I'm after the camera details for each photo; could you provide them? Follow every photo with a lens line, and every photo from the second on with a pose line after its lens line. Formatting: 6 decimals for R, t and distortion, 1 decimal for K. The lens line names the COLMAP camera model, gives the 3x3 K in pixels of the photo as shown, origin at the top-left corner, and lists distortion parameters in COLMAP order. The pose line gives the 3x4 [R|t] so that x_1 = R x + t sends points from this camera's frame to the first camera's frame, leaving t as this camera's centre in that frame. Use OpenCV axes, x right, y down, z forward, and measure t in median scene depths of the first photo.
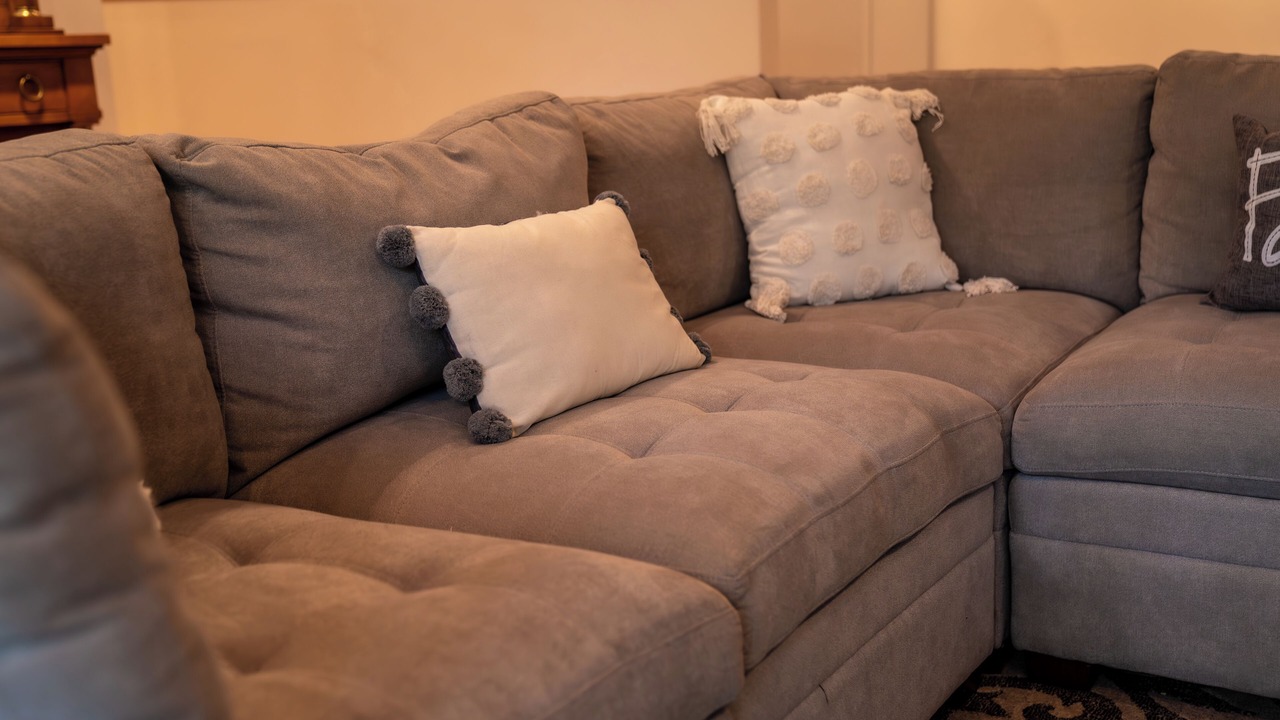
lens RADIAL K [[1470.1, 0, 637.4], [0, 1470.1, 360.1], [0, 0, 1]] dist [0.114208, 0.000000]
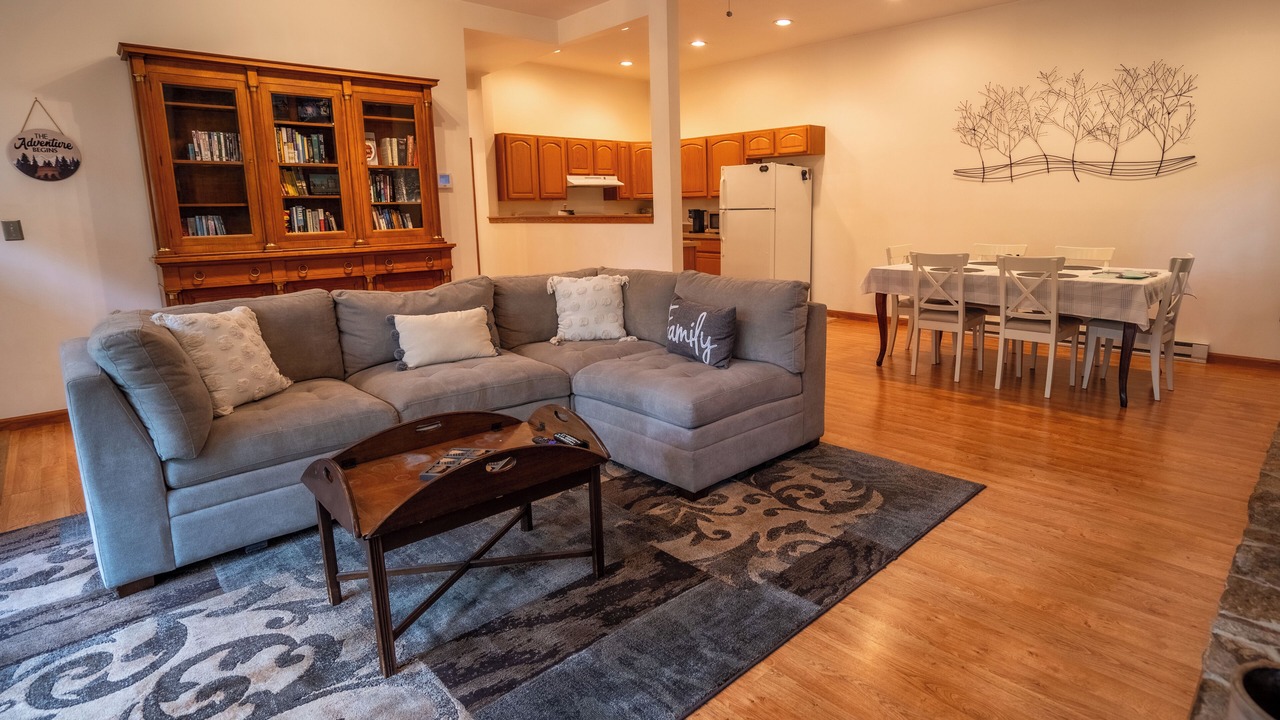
lens RADIAL K [[655.3, 0, 722.1], [0, 655.3, 318.5], [0, 0, 1]] dist [-0.034015, 0.002845]
pose [[0.974135, 0.058380, -0.218295, 0.768386], [-0.069310, 0.996679, -0.042746, -0.047398], [0.215074, 0.056770, 0.974946, -0.364569]]
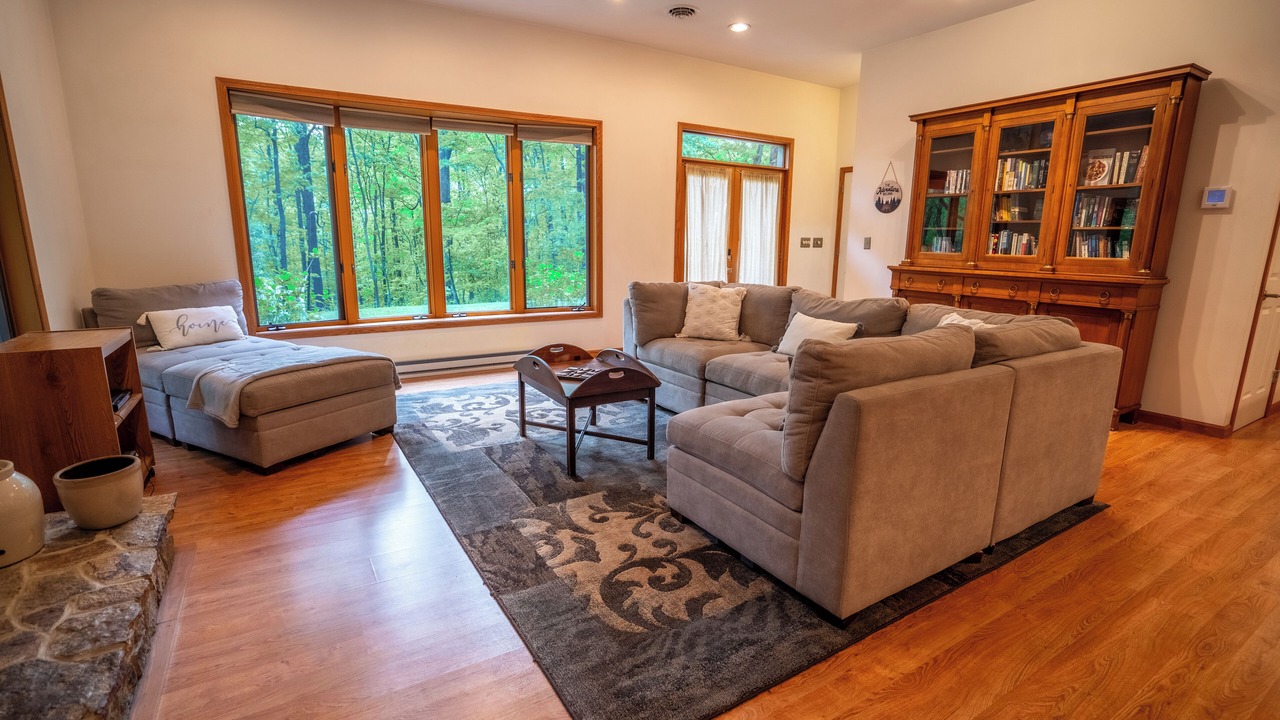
lens RADIAL K [[593.6, 0, 638.9], [0, 593.6, 366.3], [0, 0, 1]] dist [-0.034549, 0.007446]
pose [[-0.462986, 0.211769, -0.860696, 1.346232], [-0.190721, 0.924493, 0.330059, -0.346486], [0.865604, 0.316965, -0.387638, 0.969839]]
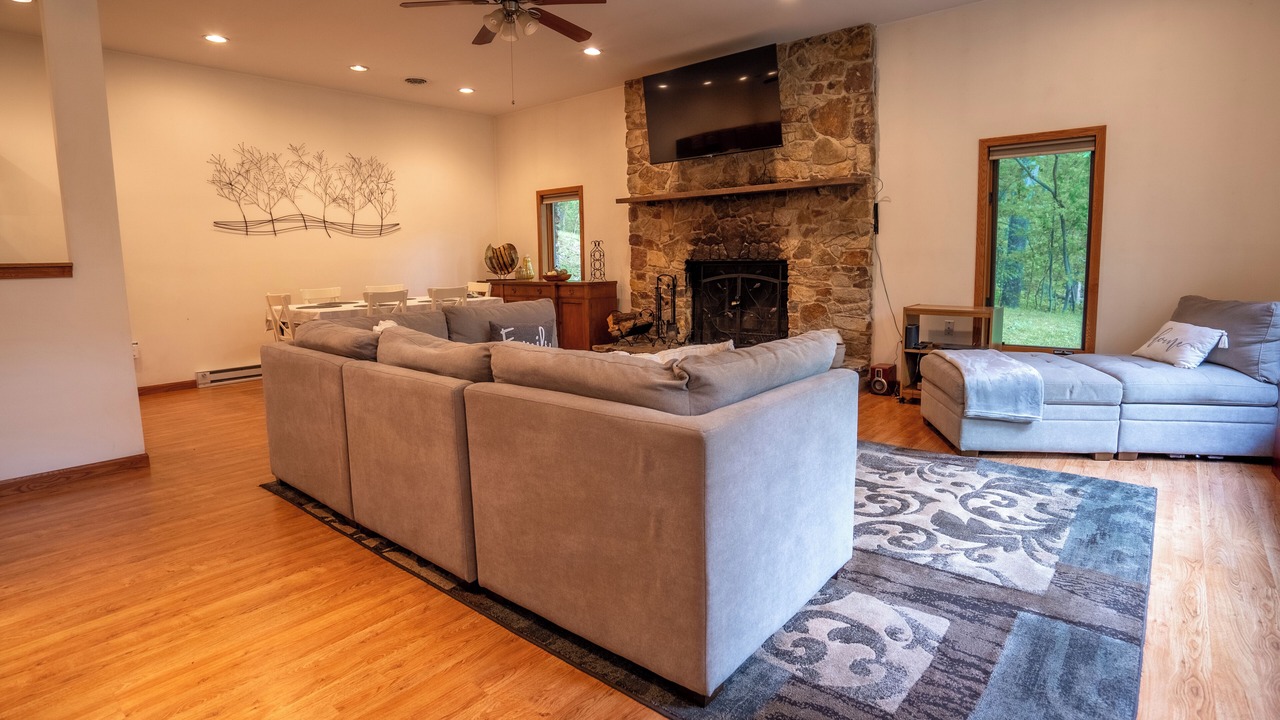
lens RADIAL K [[655.3, 0, 634.2], [0, 655.3, 330.2], [0, 0, 1]] dist [-0.034015, 0.002845]
pose [[0.177139, -0.078104, 0.981082, -1.076941], [0.227677, 0.973058, 0.036357, -0.107278], [-0.957489, 0.216929, 0.190149, 0.313982]]
